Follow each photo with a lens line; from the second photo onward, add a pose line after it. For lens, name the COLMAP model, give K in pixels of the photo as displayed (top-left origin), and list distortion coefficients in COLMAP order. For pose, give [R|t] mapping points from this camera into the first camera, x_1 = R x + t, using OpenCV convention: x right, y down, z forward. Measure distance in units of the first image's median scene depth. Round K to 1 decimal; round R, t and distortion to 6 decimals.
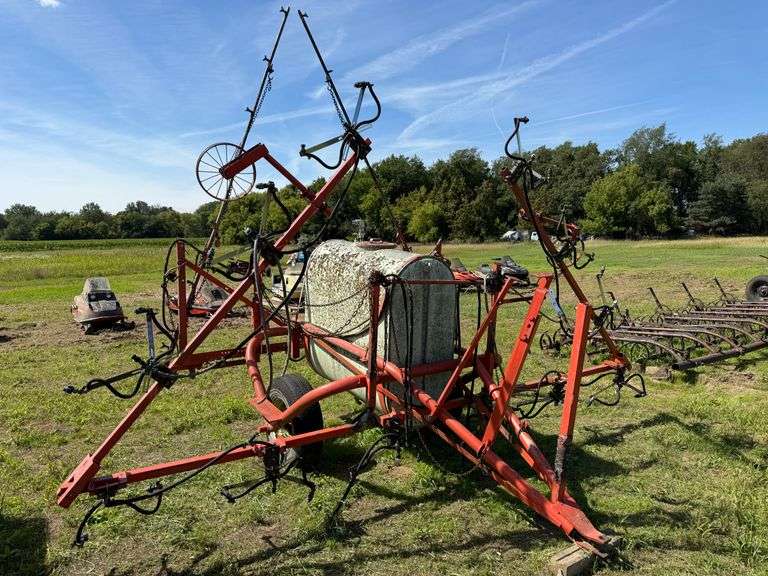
lens RADIAL K [[544.1, 0, 384.0], [0, 544.1, 288.0], [0, 0, 1]] dist [0.109630, -0.170280]
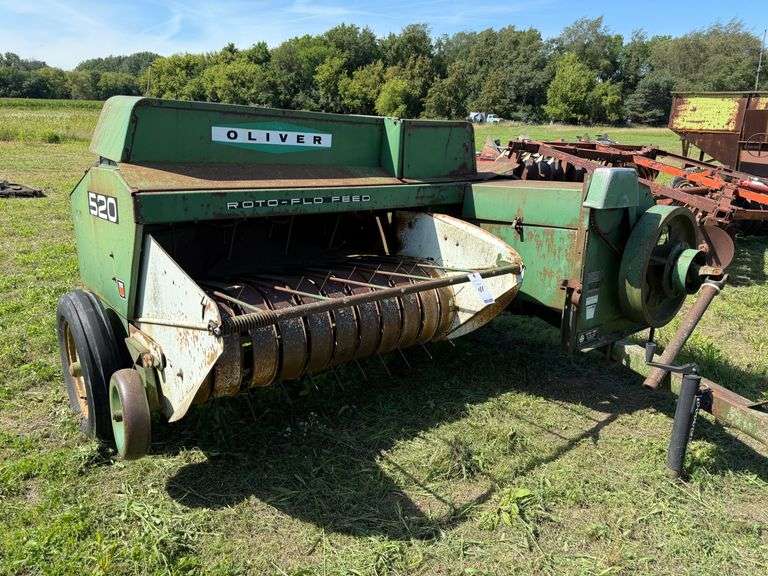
lens RADIAL K [[553.1, 0, 388.0], [0, 553.1, 289.0], [0, 0, 1]] dist [0.007339, -0.007189]
pose [[0.980447, -0.010601, 0.196495, -0.112931], [-0.031556, 0.977155, 0.210171, 0.009255], [-0.194234, -0.212263, 0.957715, -0.064010]]
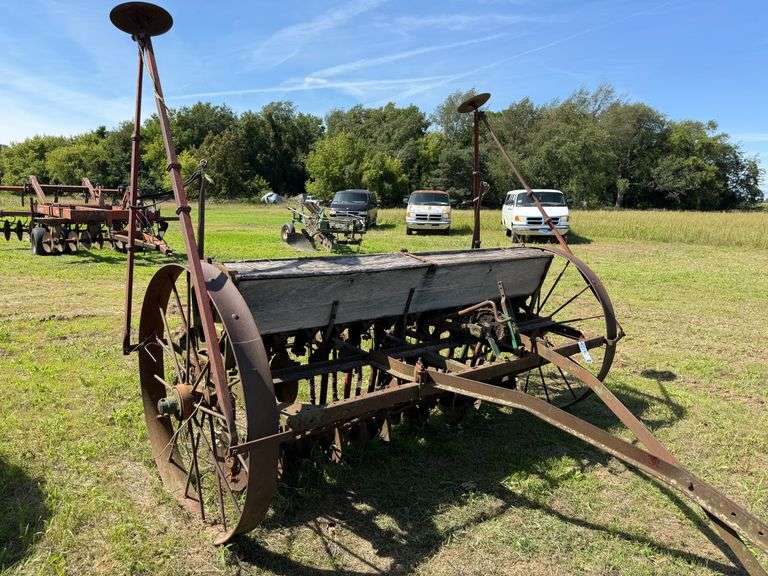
lens RADIAL K [[553.1, 0, 388.0], [0, 553.1, 289.0], [0, 0, 1]] dist [0.007339, -0.007189]
pose [[0.991755, 0.029817, 0.124628, 0.234176], [-0.037751, 0.997375, 0.061794, -0.007289], [-0.122458, -0.065989, 0.990277, 0.051756]]
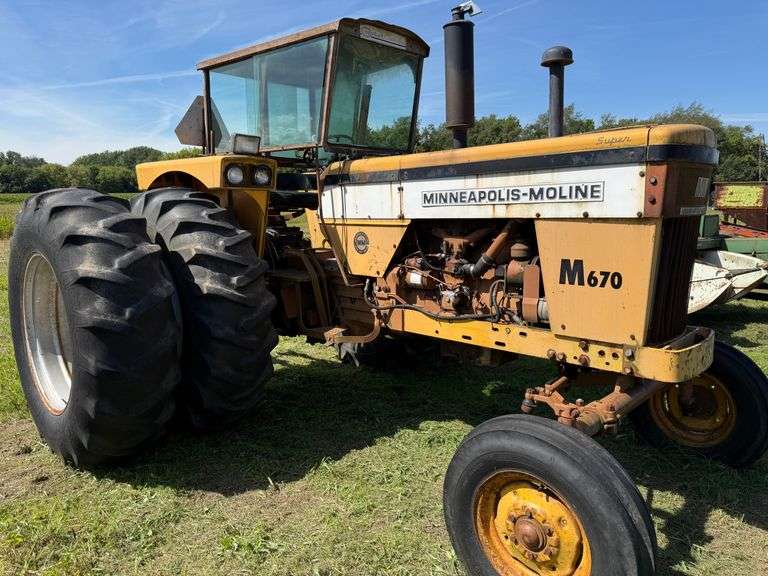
lens RADIAL K [[545.3, 0, 385.4], [0, 545.3, 289.3], [0, 0, 1]] dist [0.057838, -0.066921]
pose [[0.974807, -0.021223, 0.222040, -0.155349], [0.004736, 0.997208, 0.074520, 0.010582], [-0.223002, -0.071591, 0.972186, -0.091457]]
